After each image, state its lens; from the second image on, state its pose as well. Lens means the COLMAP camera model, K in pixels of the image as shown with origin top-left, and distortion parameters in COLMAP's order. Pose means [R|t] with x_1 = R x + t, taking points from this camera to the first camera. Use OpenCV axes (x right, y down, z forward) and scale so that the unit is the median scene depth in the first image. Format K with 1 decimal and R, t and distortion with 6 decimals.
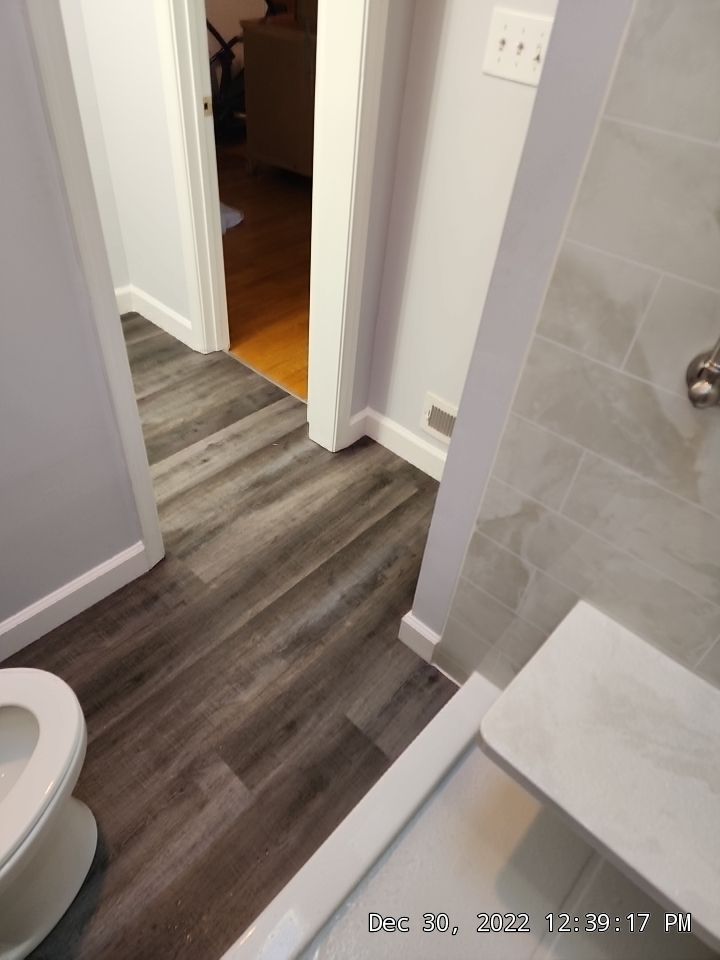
lens RADIAL K [[628.9, 0, 350.6], [0, 628.9, 467.3], [0, 0, 1]] dist [0.067060, -0.060310]
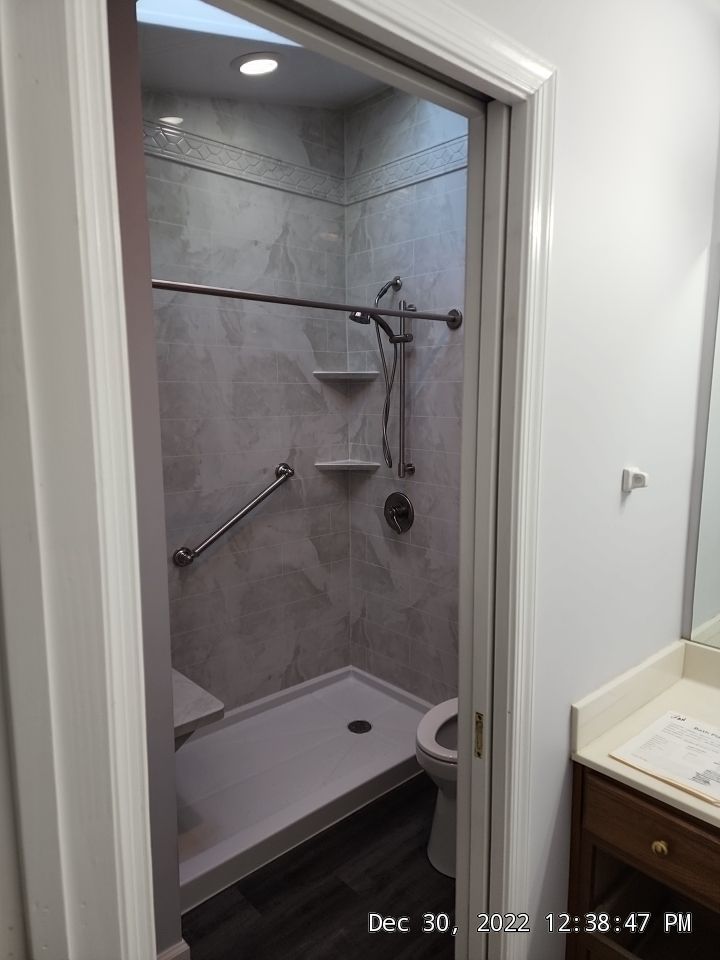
lens RADIAL K [[628.9, 0, 354.1], [0, 628.9, 481.7], [0, 0, 1]] dist [0.067060, -0.060310]
pose [[-0.993176, -0.093214, 0.070084, -0.192374], [-0.005670, 0.638837, 0.769321, -1.096674], [-0.116484, 0.763674, -0.635006, 1.111139]]
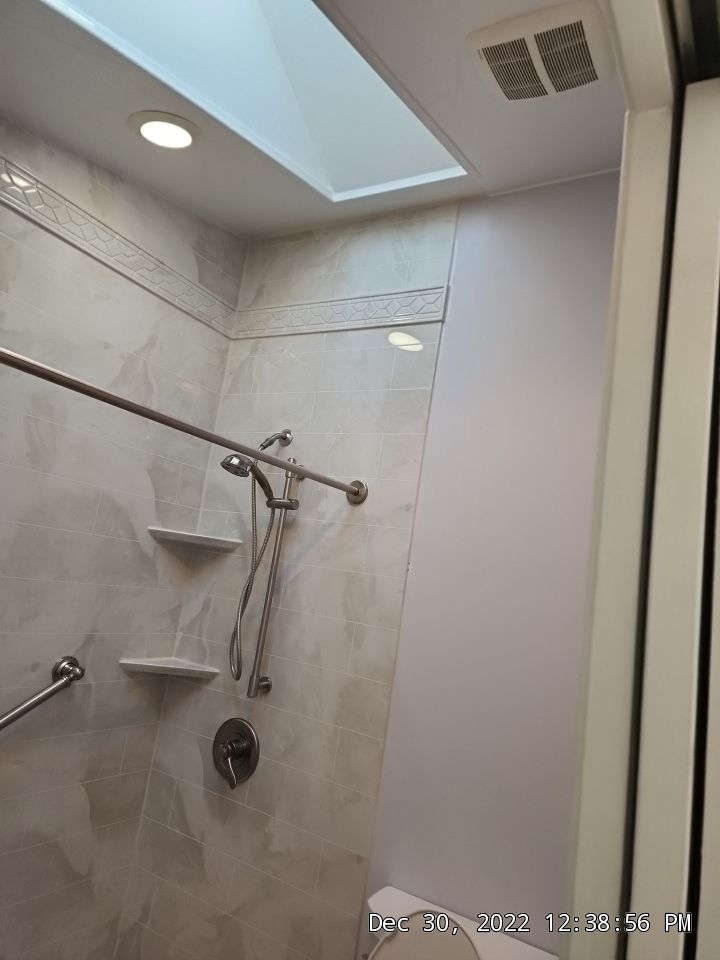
lens RADIAL K [[635.3, 0, 375.7], [0, 635.3, 472.6], [0, 0, 1]] dist [0.066511, -0.044336]
pose [[-0.945641, -0.262639, -0.191790, -0.070060], [-0.324385, 0.803778, 0.498713, -0.780902], [0.023175, 0.533818, -0.845282, 0.774226]]
